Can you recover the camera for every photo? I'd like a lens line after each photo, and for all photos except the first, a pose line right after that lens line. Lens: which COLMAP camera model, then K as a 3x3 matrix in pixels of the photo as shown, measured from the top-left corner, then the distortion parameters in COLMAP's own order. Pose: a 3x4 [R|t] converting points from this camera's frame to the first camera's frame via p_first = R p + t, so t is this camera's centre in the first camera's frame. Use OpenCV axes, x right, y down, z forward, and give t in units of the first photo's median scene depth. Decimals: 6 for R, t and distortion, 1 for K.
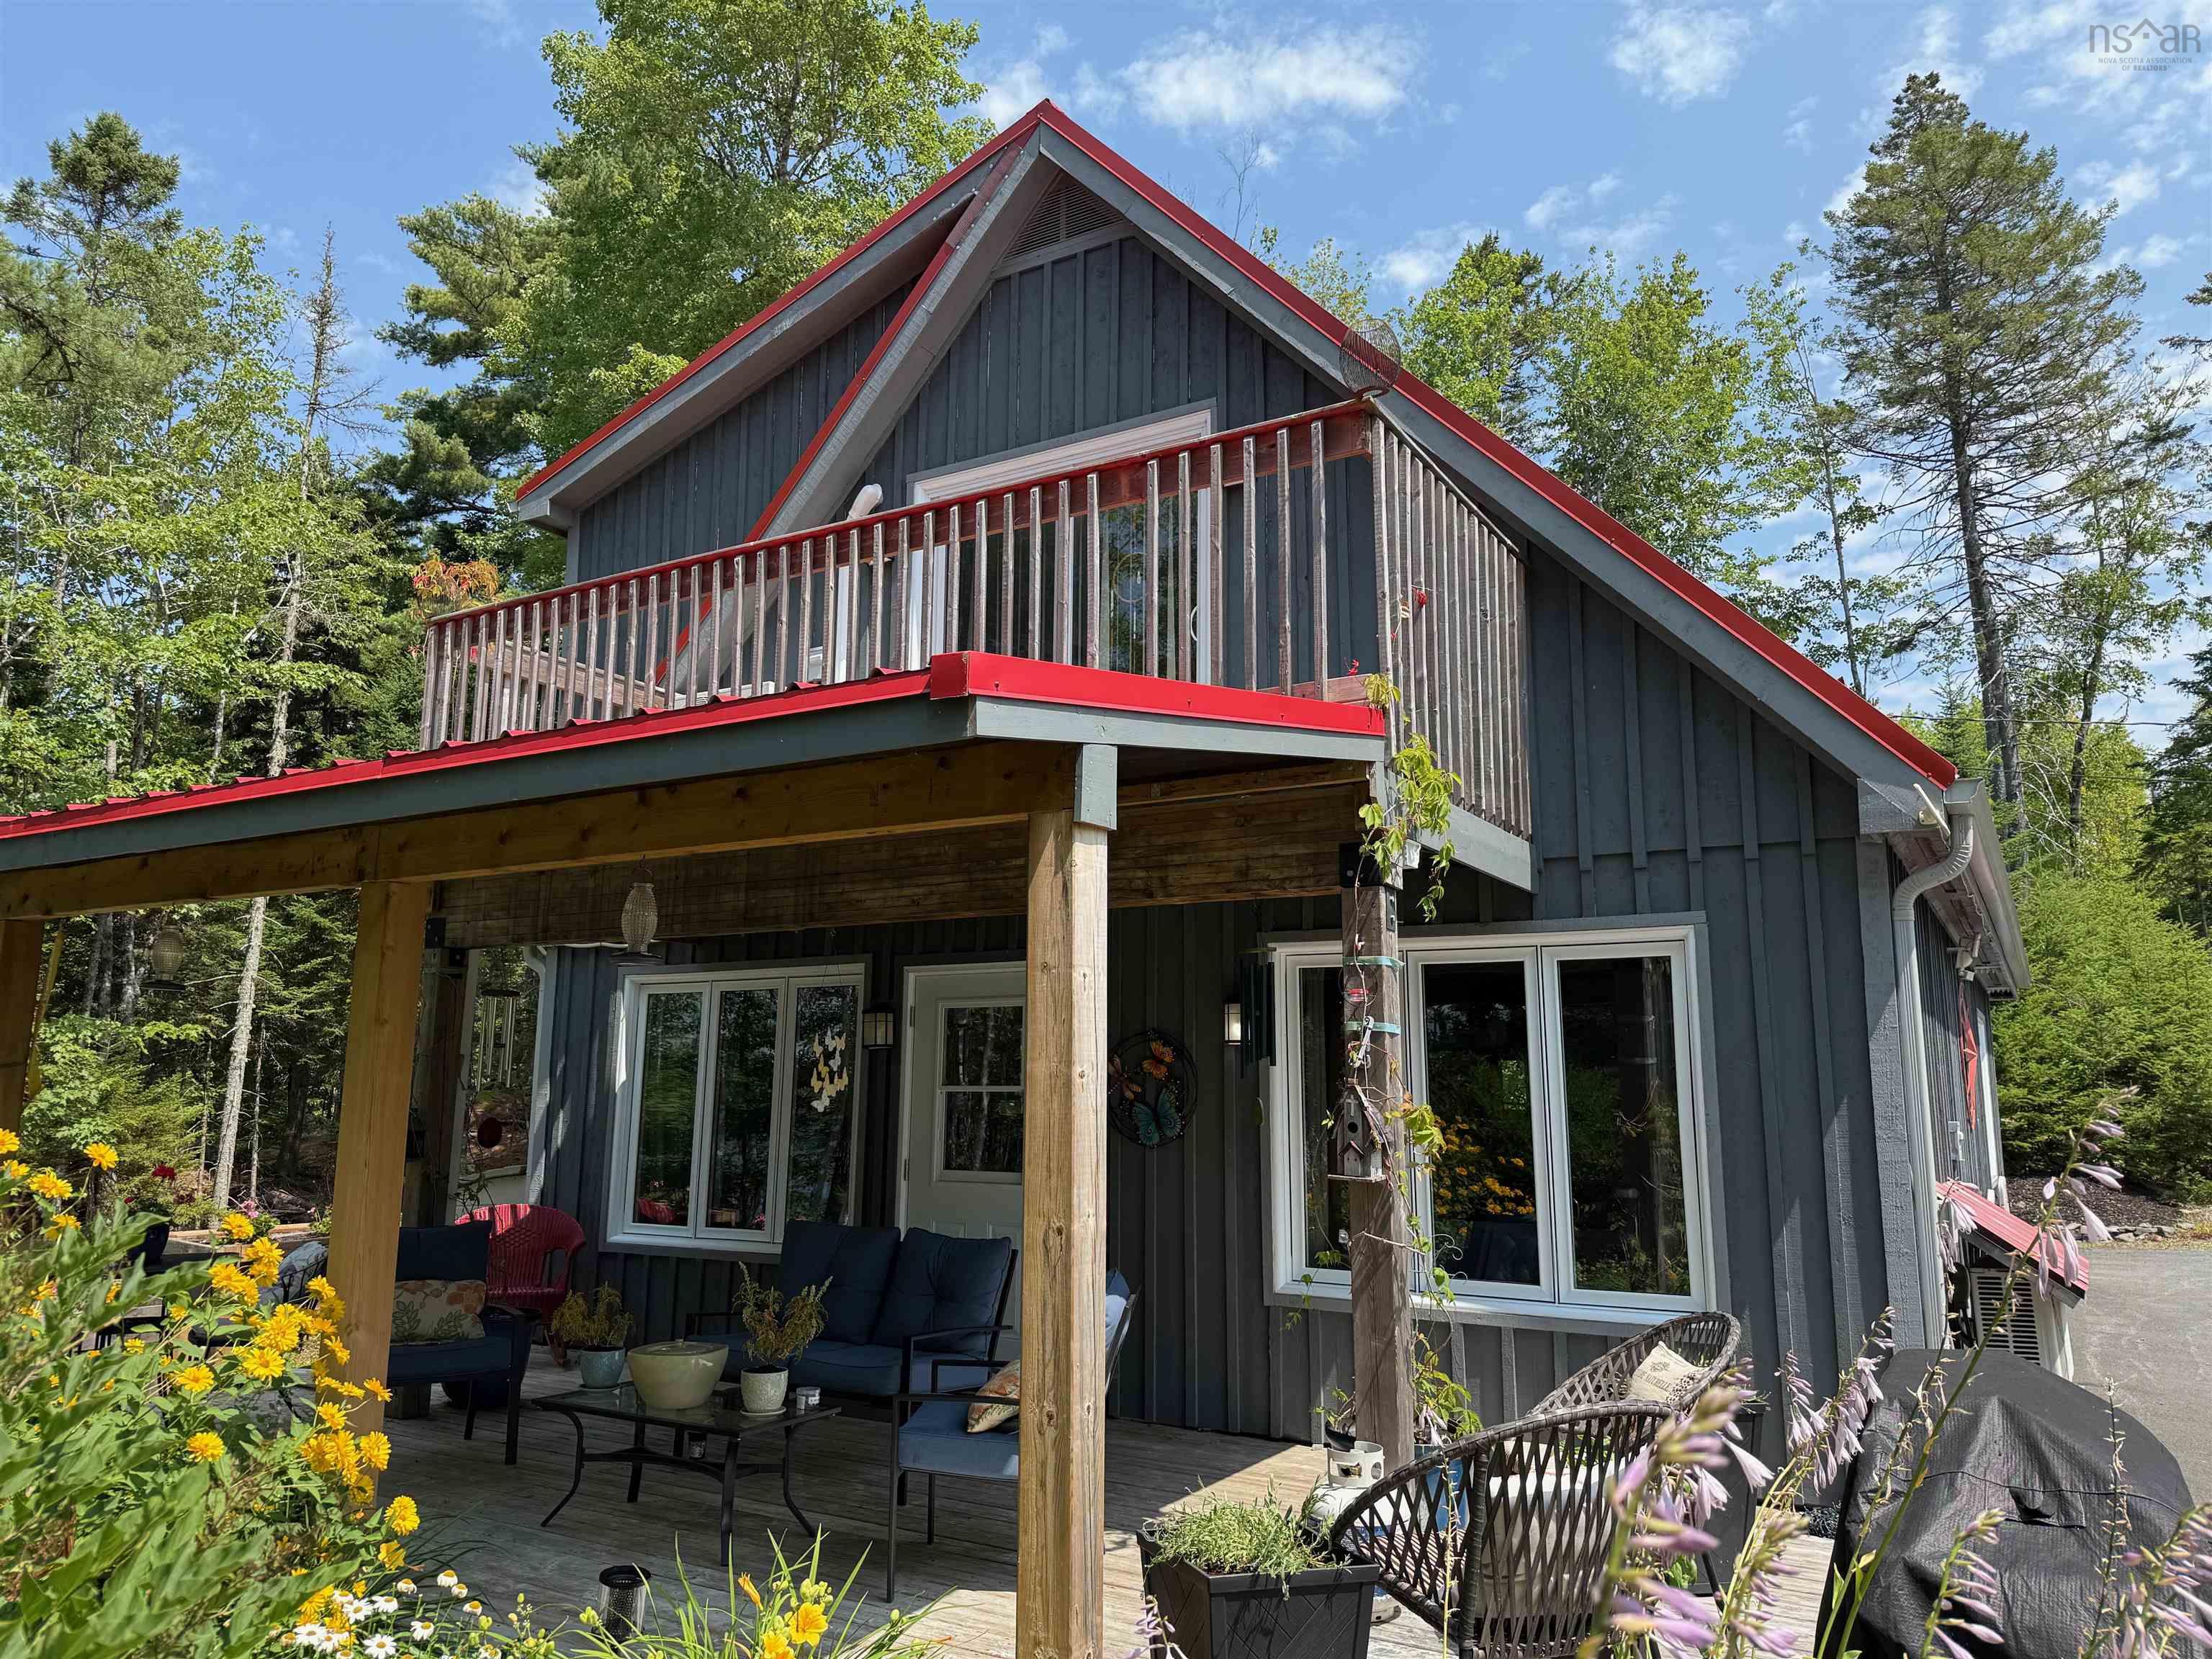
lens RADIAL K [[1543.9, 0, 1106.1], [0, 1543.9, 825.6], [0, 0, 1]] dist [0.052205, -0.070972]
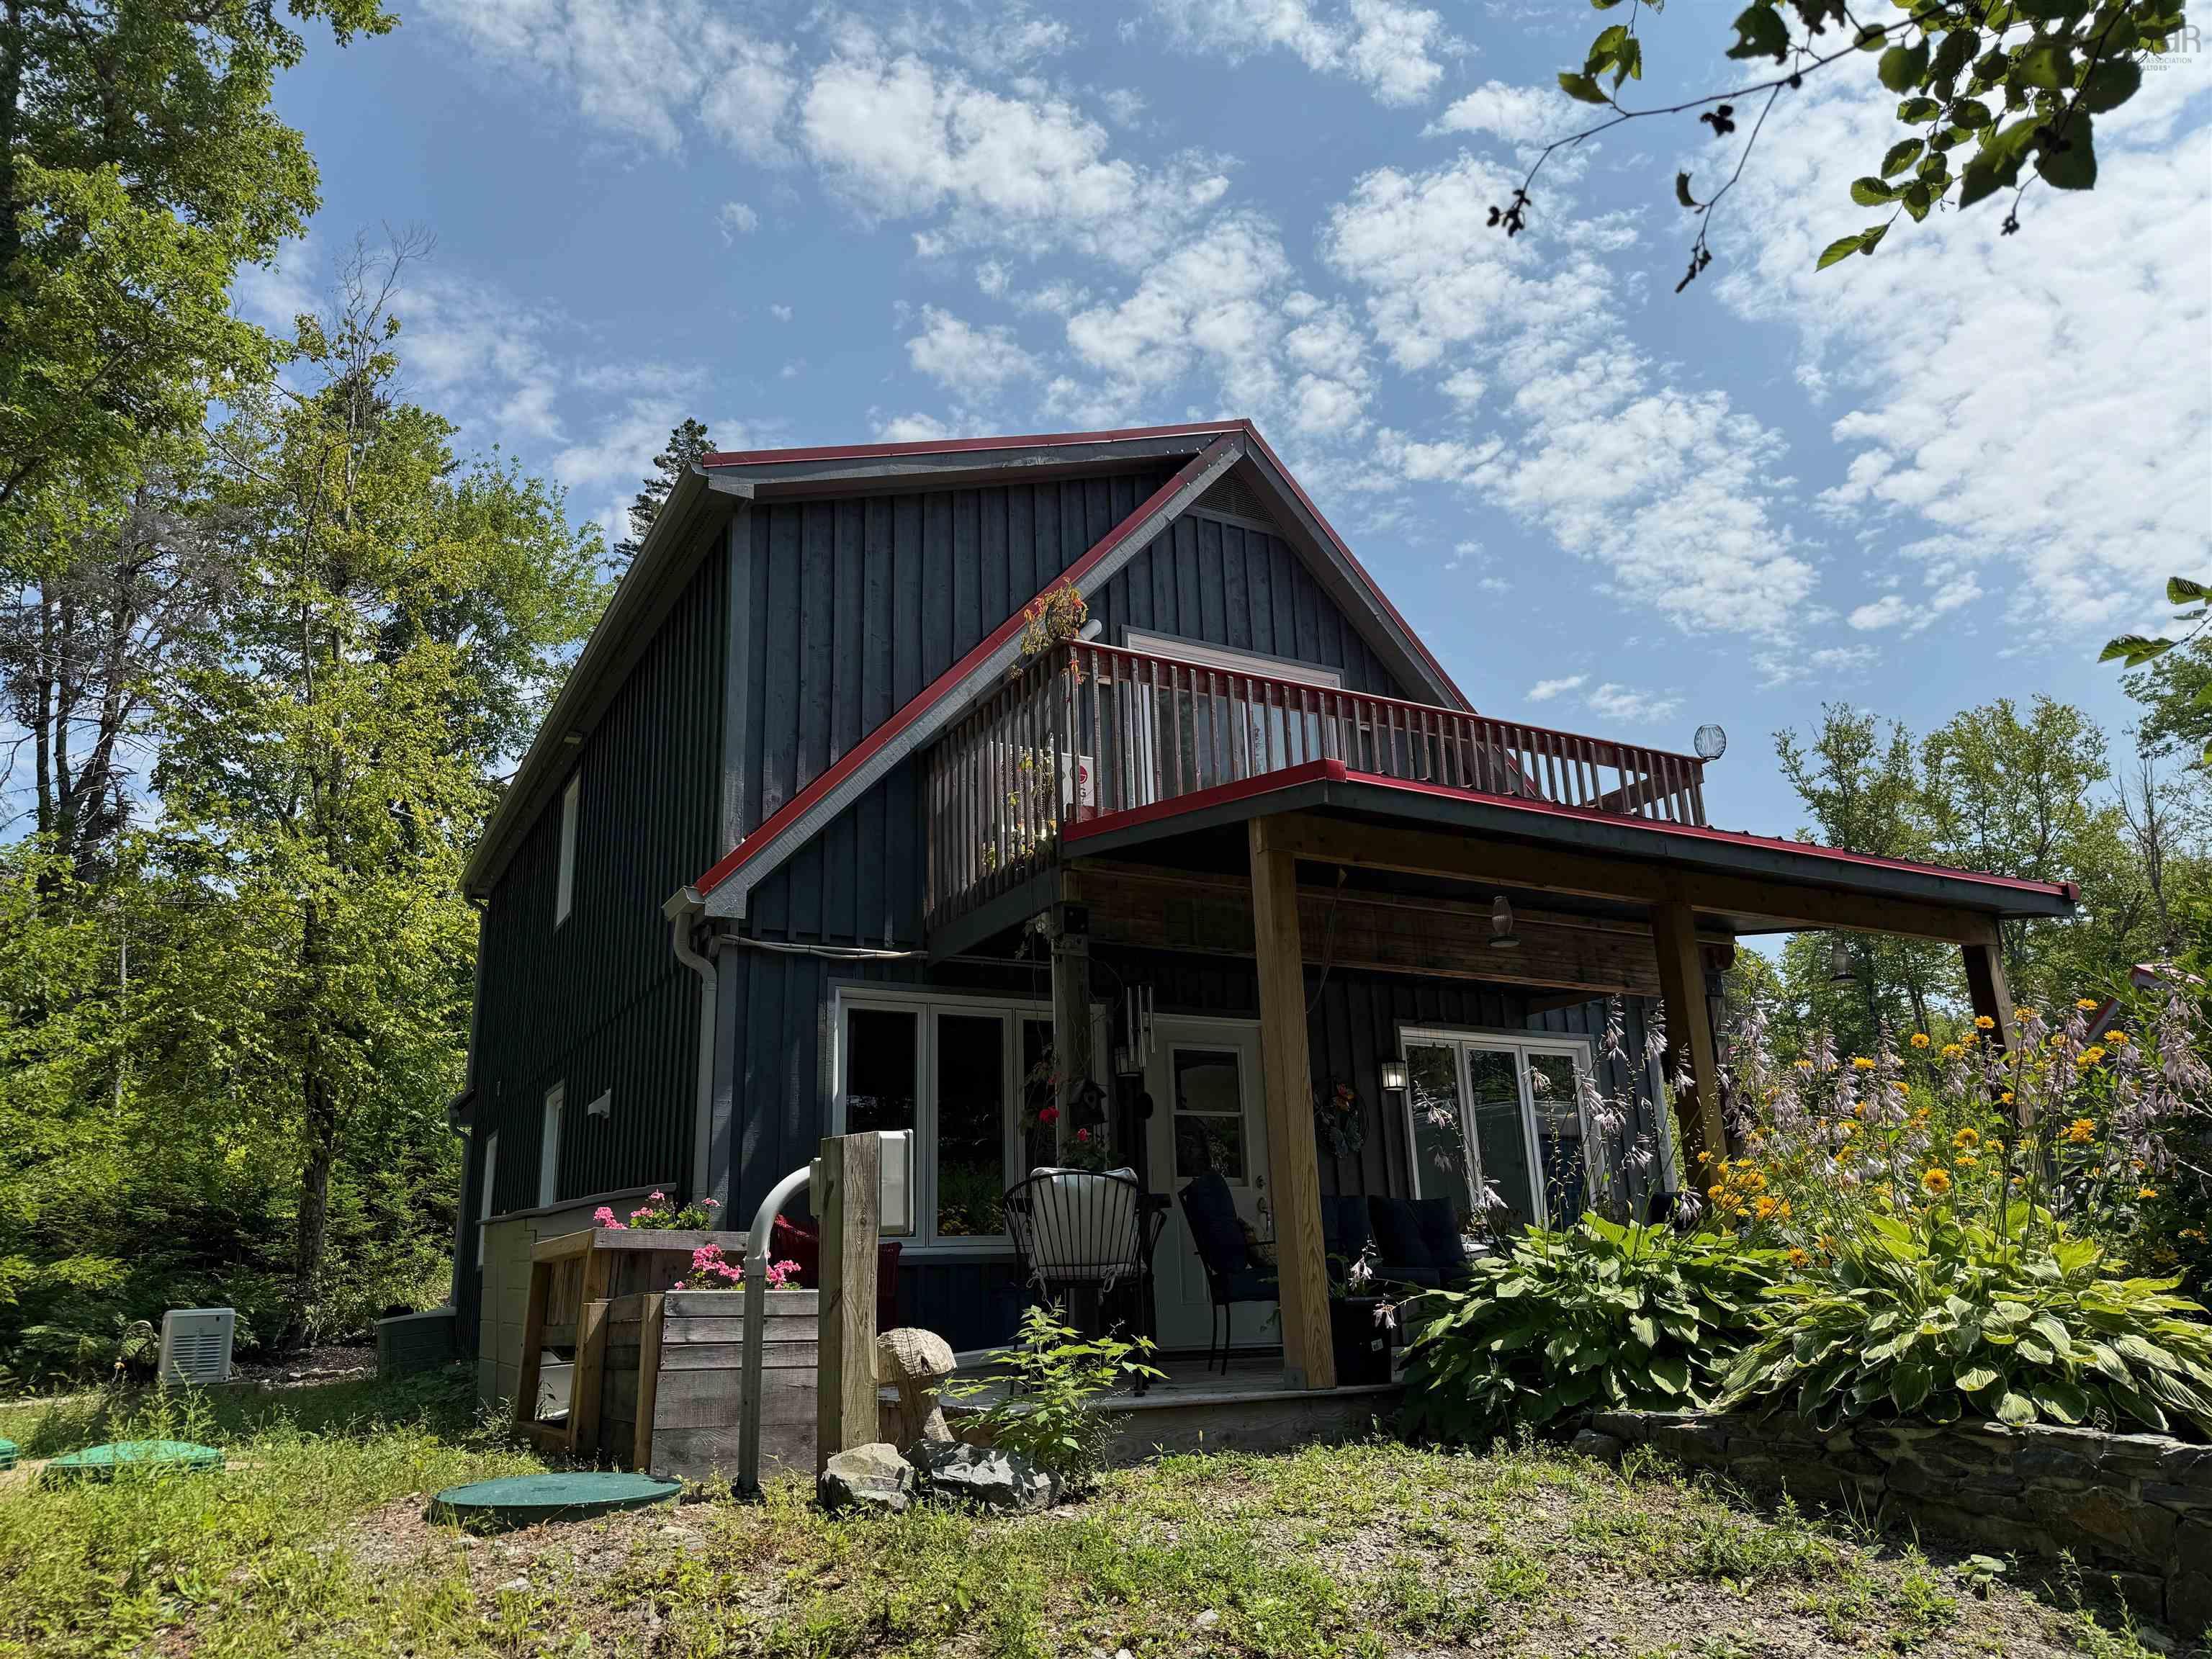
lens RADIAL K [[1543.9, 0, 1104.5], [0, 1543.9, 832.1], [0, 0, 1]] dist [0.052205, -0.070972]
pose [[0.507965, 0.225258, 0.831403, -1.168771], [-0.109716, 0.974259, -0.196929, 0.192020], [-0.854362, 0.008815, 0.519604, 0.363818]]
